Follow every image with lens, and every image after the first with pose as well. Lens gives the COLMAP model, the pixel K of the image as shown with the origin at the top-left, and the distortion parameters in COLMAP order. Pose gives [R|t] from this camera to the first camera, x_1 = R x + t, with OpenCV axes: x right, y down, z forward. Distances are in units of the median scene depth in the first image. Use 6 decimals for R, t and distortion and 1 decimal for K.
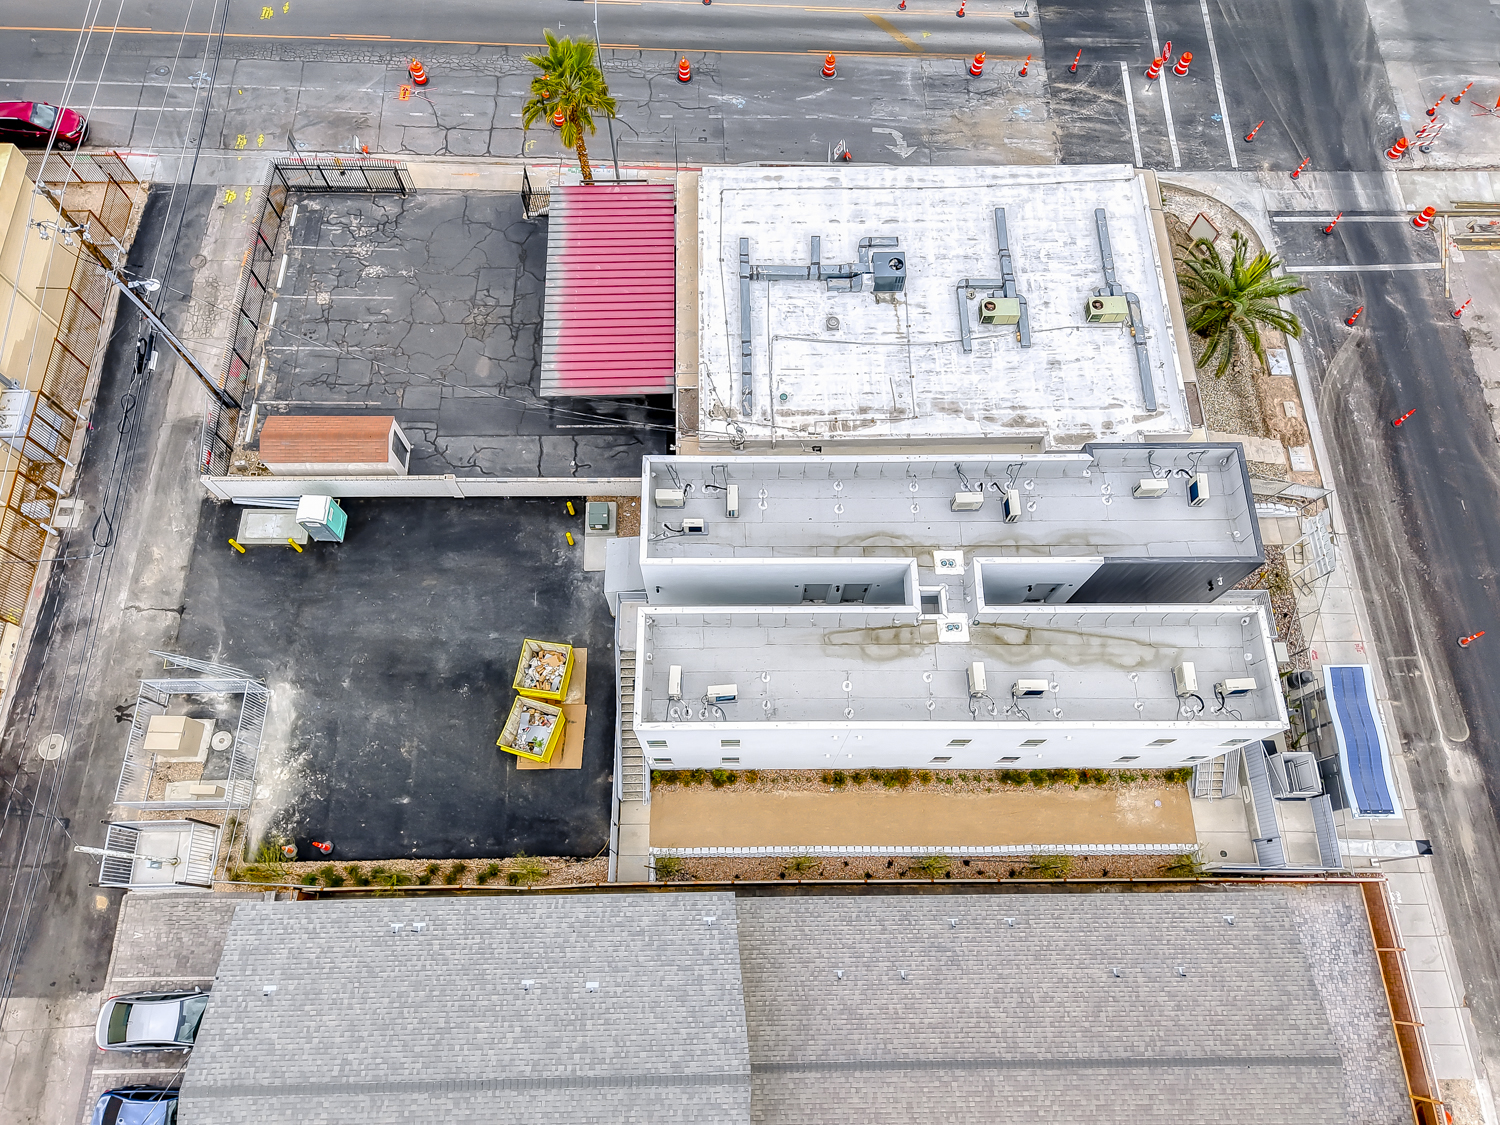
lens RADIAL K [[990.8, 0, 754.1], [0, 990.8, 561.1], [0, 0, 1]] dist [0.023648, -0.006995]
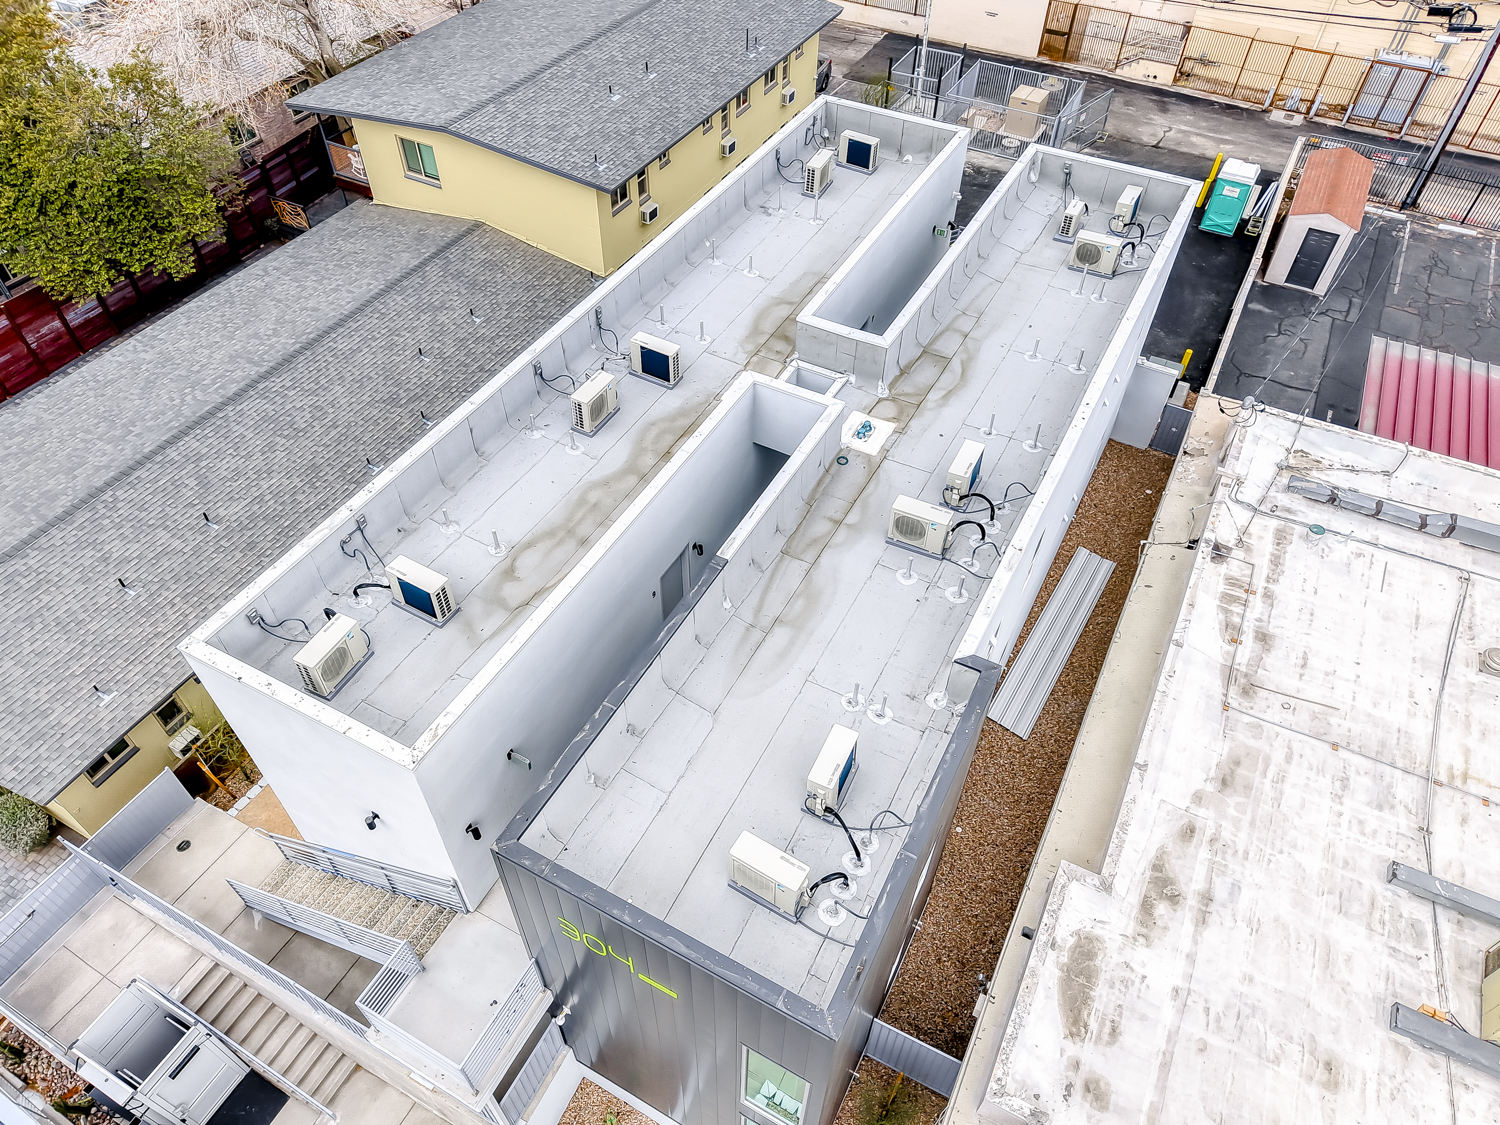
lens RADIAL K [[990.8, 0, 753.0], [0, 990.8, 562.7], [0, 0, 1]] dist [0.023648, -0.006995]
pose [[-0.476954, 0.638159, -0.604374, 0.570074], [-0.826076, -0.090626, 0.556224, -0.242787], [0.300187, 0.764552, 0.570393, 0.699482]]
